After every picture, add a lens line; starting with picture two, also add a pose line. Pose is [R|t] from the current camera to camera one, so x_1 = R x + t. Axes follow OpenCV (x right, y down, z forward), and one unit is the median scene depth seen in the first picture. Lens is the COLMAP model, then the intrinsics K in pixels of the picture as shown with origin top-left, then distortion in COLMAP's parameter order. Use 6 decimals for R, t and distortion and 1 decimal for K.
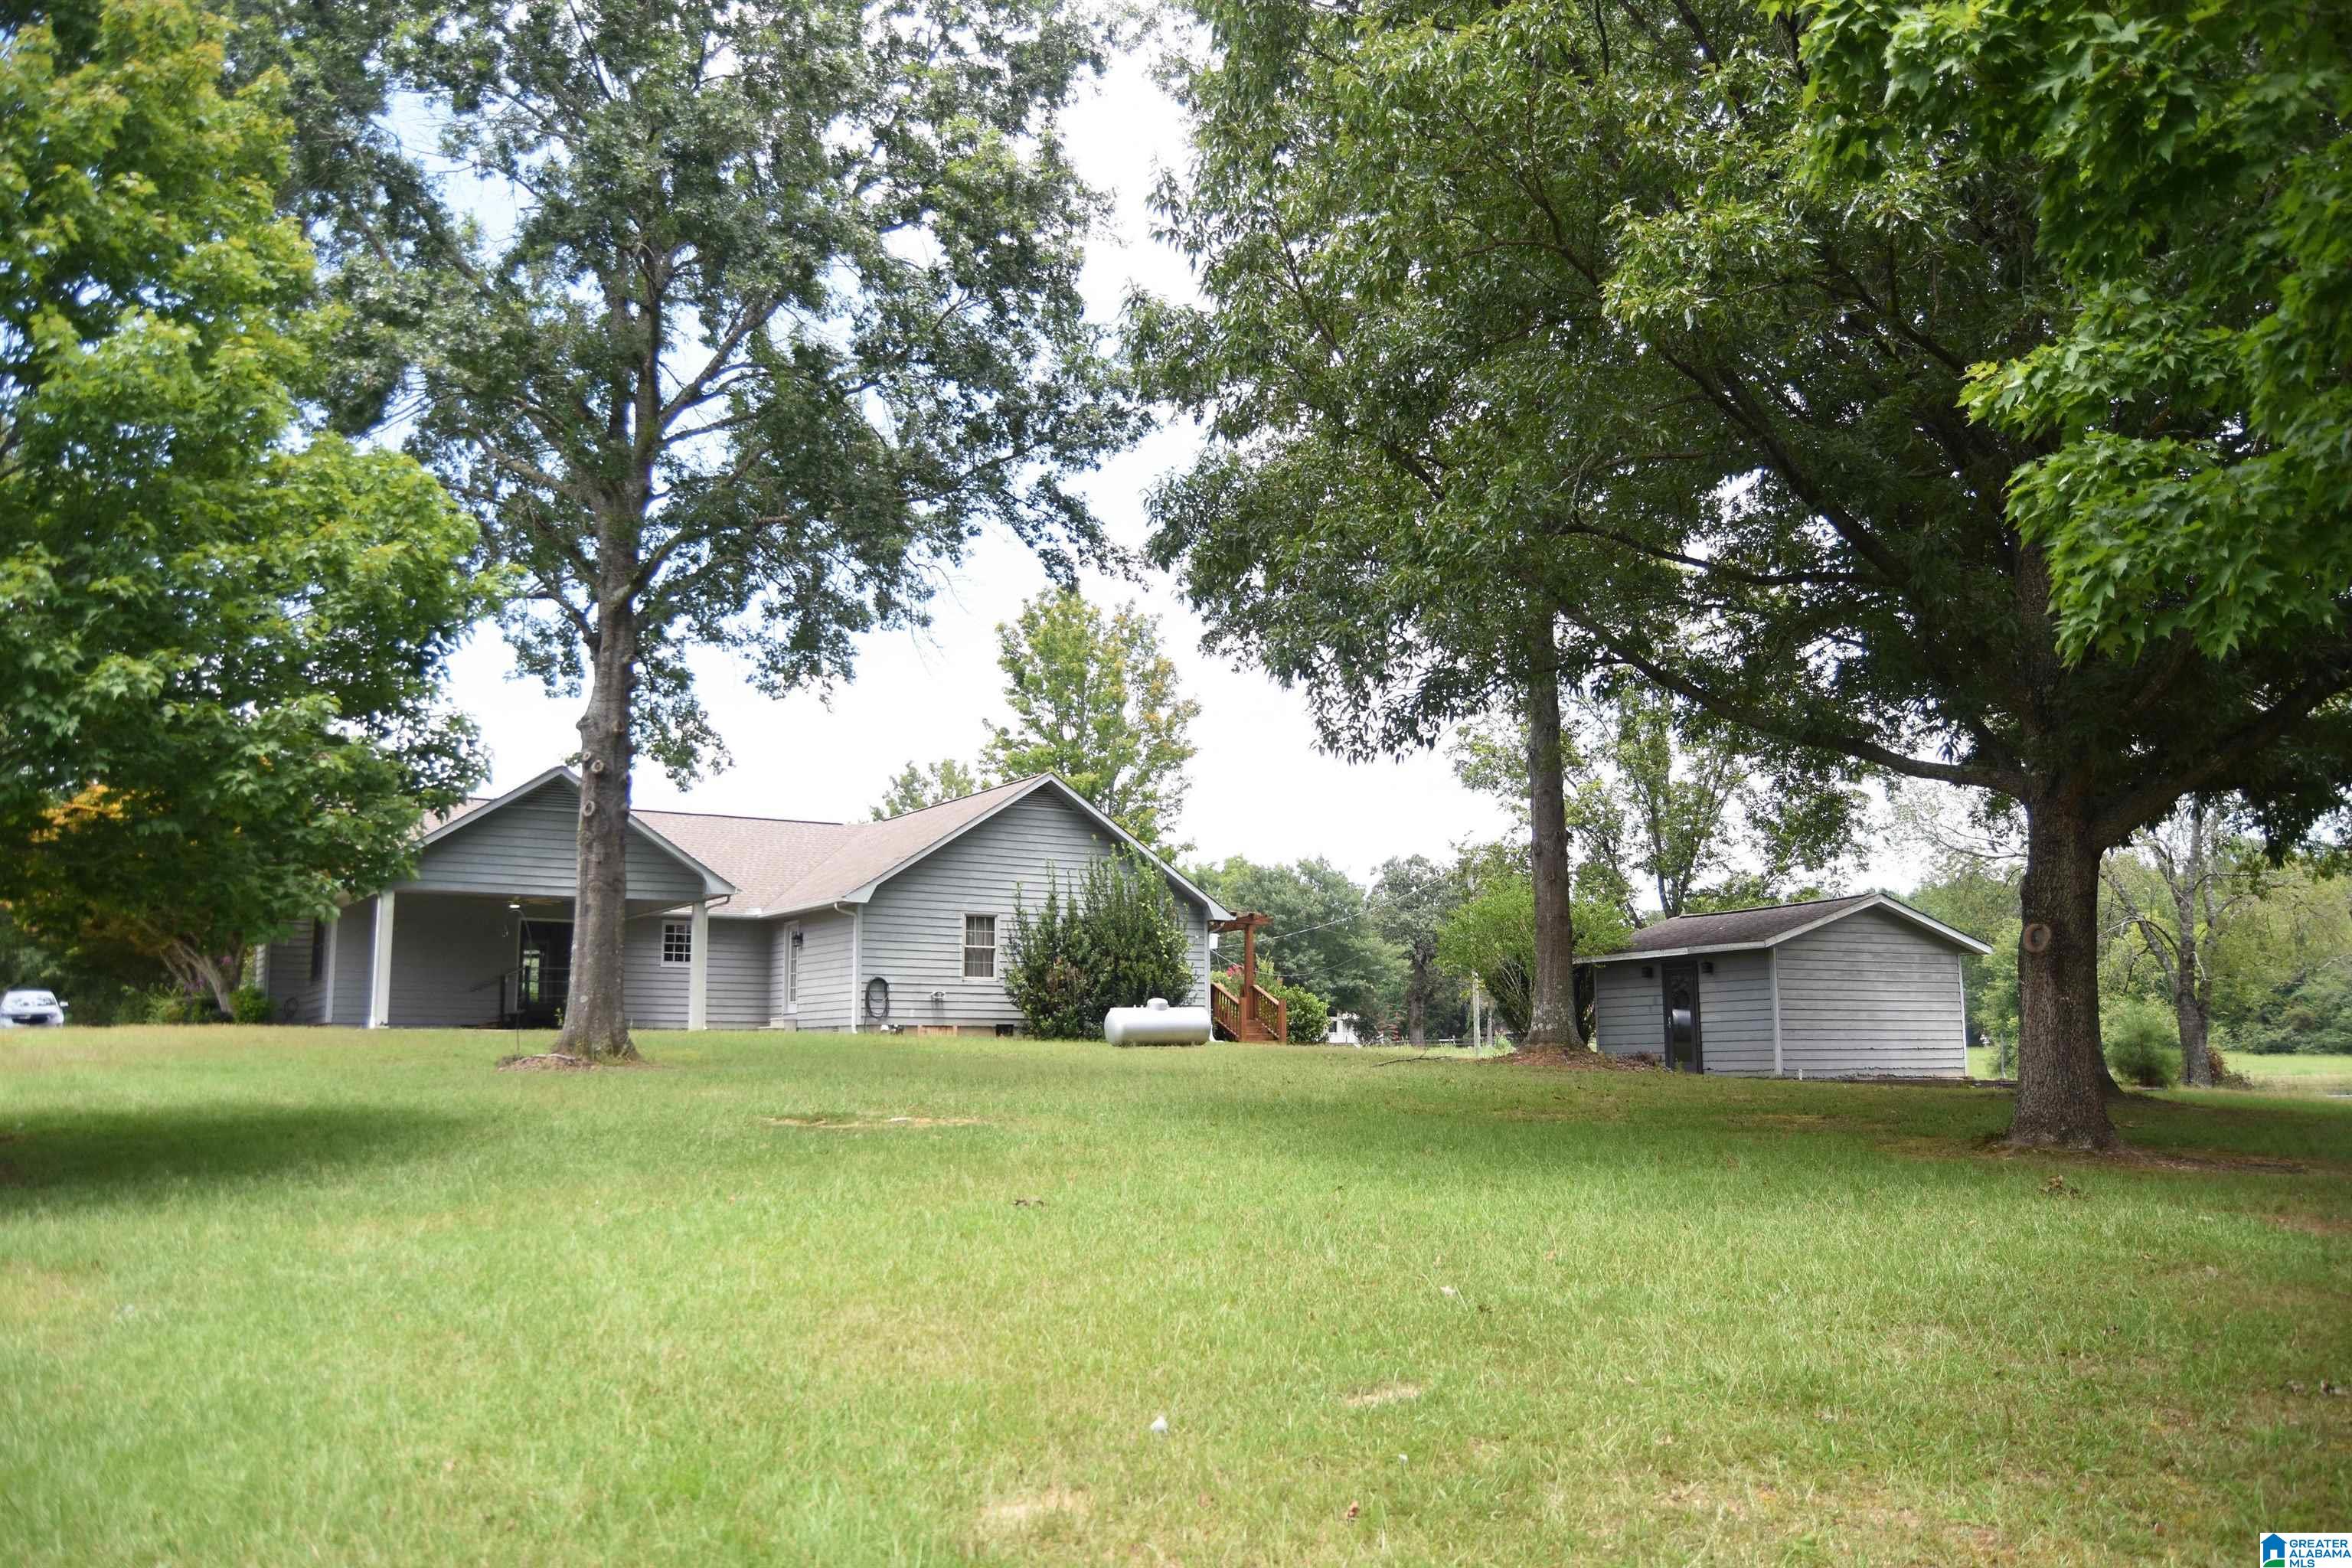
lens RADIAL K [[1975.9, 0, 1176.0], [0, 1975.9, 784.0], [0, 0, 1]] dist [-0.070888, 0.005425]
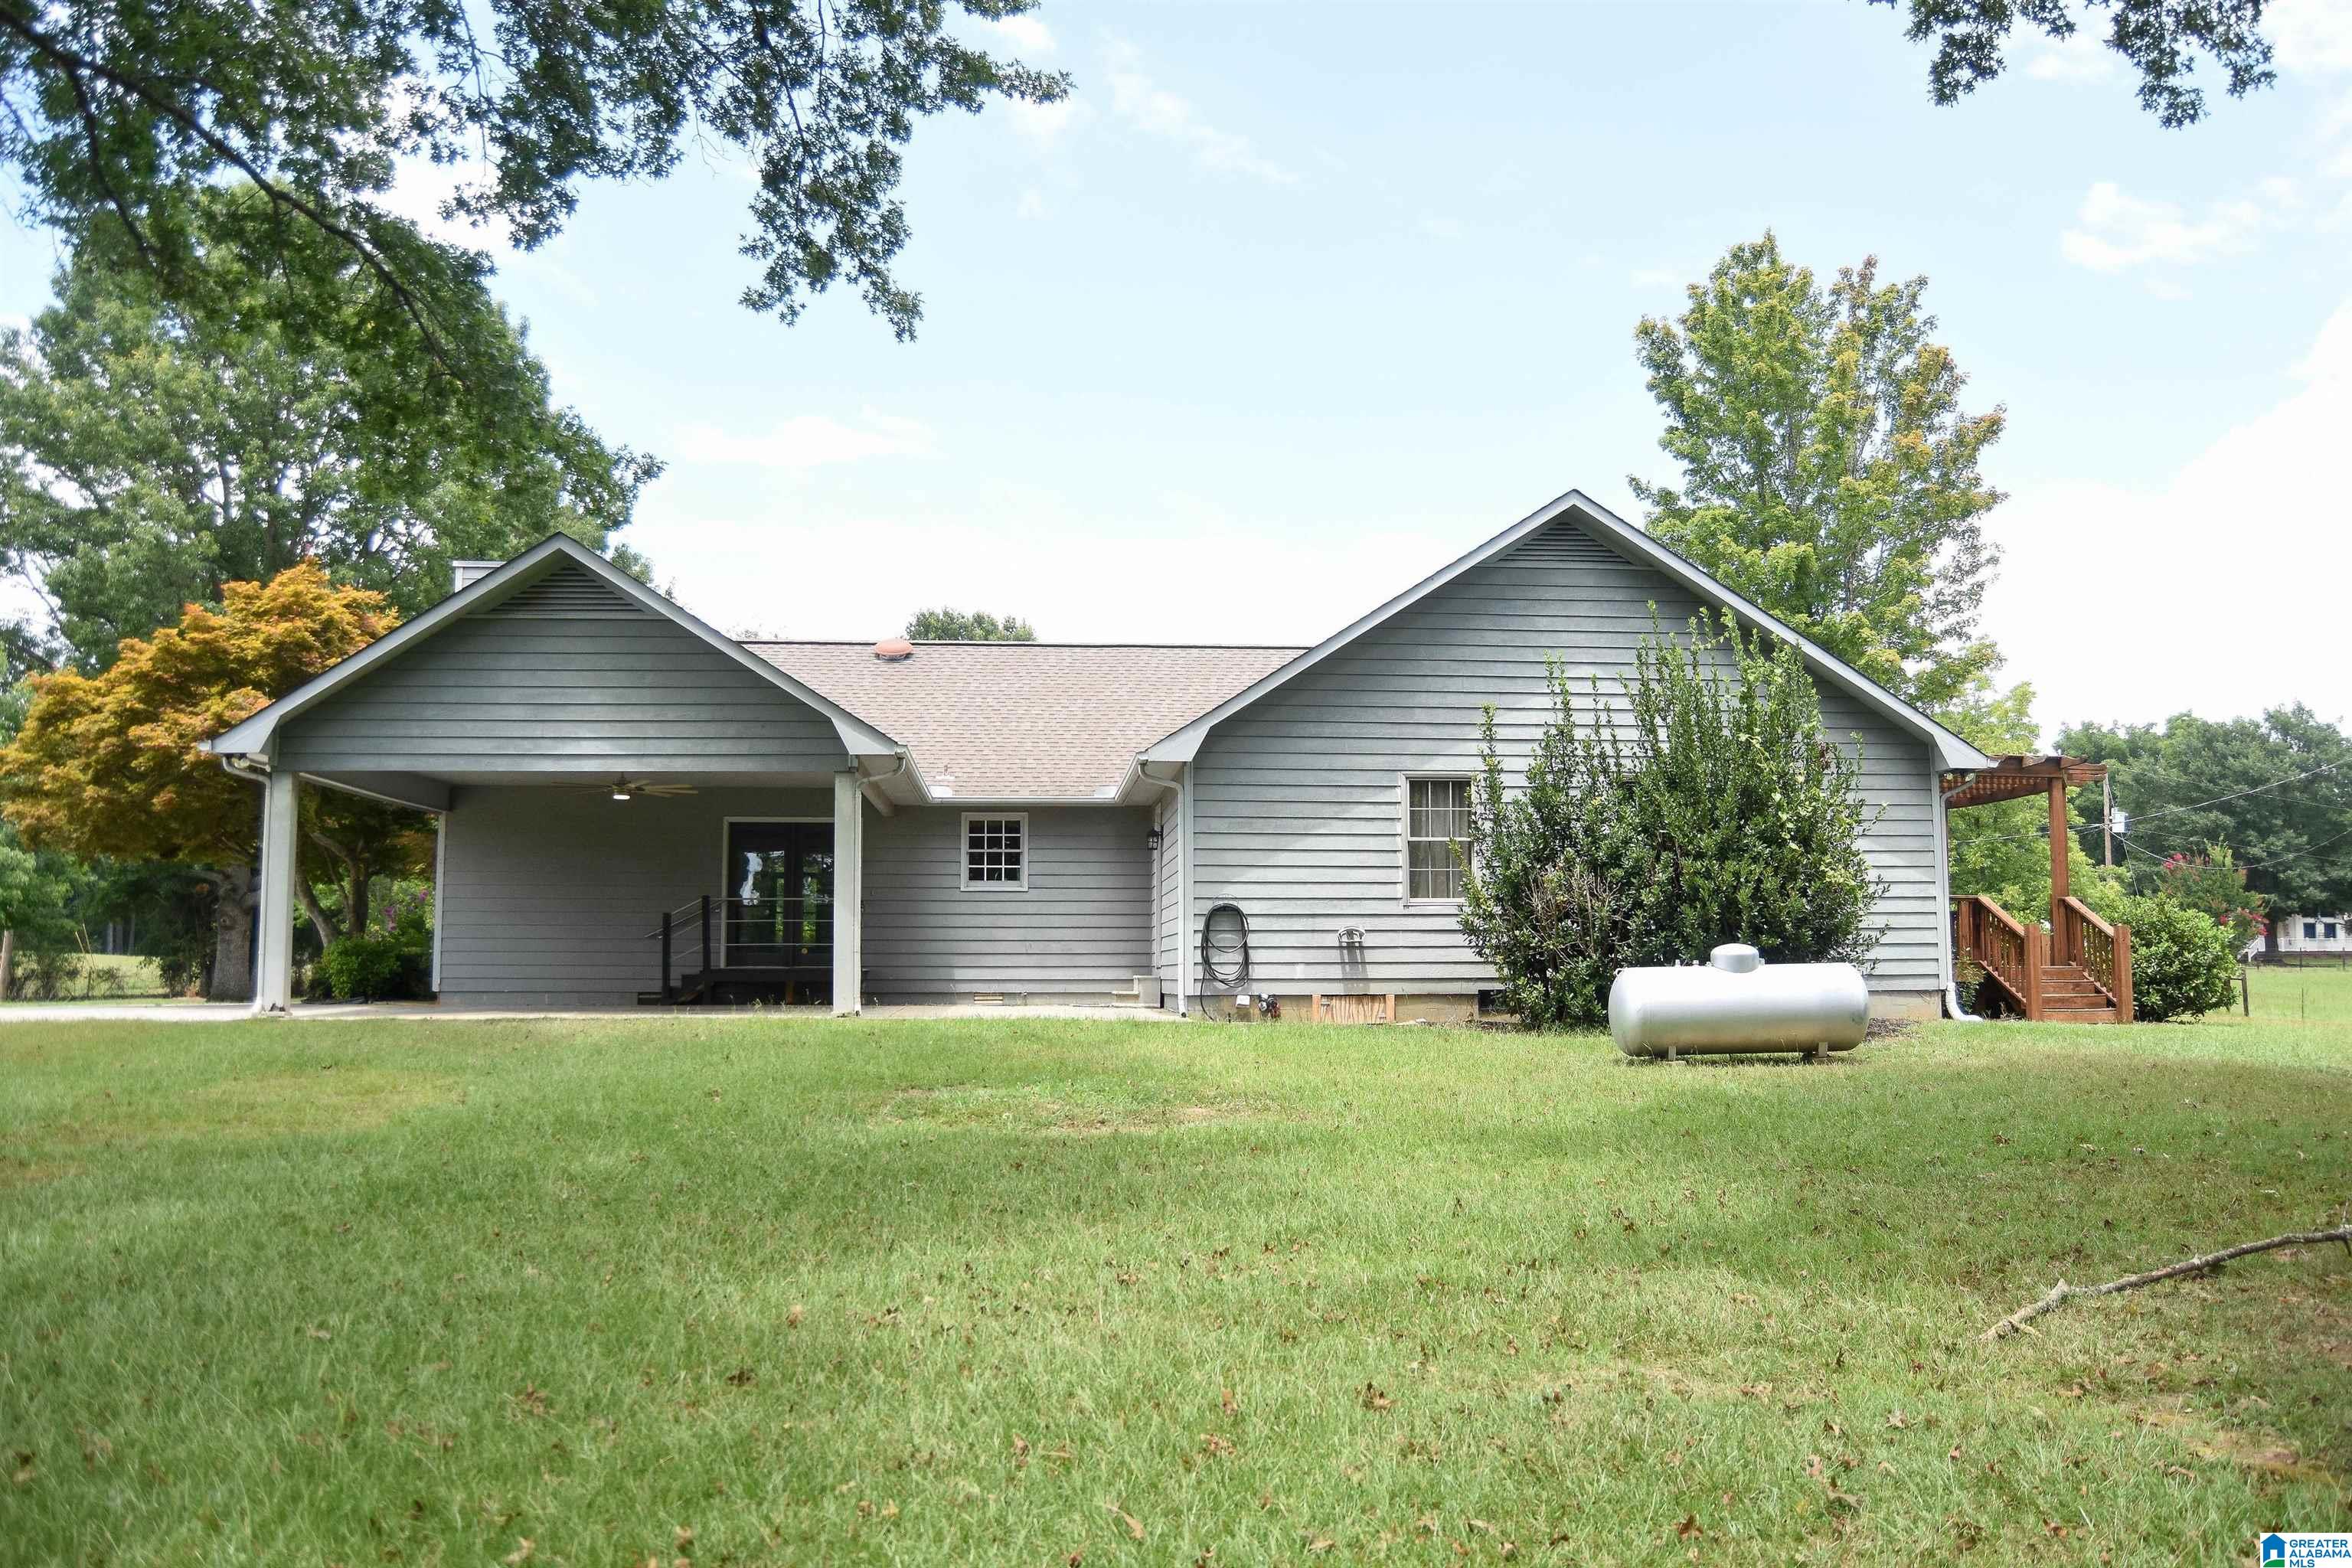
lens RADIAL K [[1975.9, 0, 1176.0], [0, 1975.9, 784.0], [0, 0, 1]] dist [-0.070888, 0.005425]
pose [[0.891830, -0.042934, -0.450329, 0.068969], [0.064925, 0.997328, 0.033493, 0.045463], [0.447687, -0.059108, 0.892234, 0.500334]]
